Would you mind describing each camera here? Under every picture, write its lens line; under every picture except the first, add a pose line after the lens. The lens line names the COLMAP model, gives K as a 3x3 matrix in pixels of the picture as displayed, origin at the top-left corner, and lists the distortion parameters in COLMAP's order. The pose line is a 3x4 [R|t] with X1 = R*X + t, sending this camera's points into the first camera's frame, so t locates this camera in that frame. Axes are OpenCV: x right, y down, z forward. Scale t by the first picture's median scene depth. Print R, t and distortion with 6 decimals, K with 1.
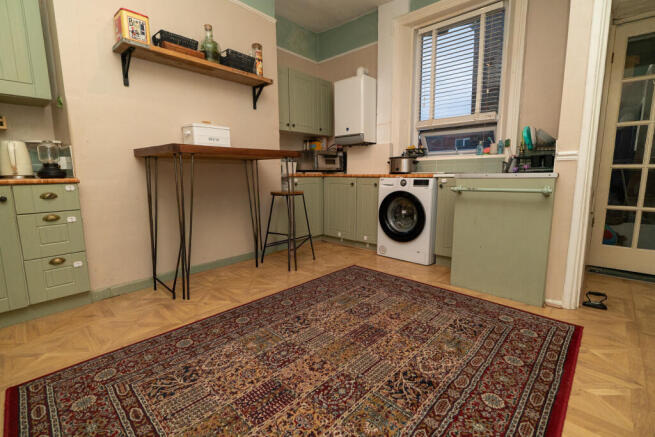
lens RADIAL K [[301.4, 0, 354.2], [0, 301.4, 215.9], [0, 0, 1]] dist [-0.007201, 0.002496]
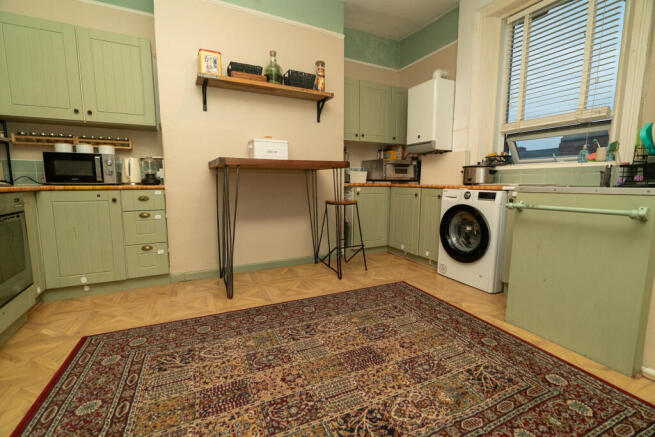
lens RADIAL K [[301.4, 0, 331.0], [0, 301.4, 217.5], [0, 0, 1]] dist [-0.007201, 0.002496]
pose [[0.925190, 0.055915, -0.375363, 0.196382], [-0.064189, 0.997892, -0.009564, -0.017452], [0.374037, 0.032943, 0.926829, 0.062072]]
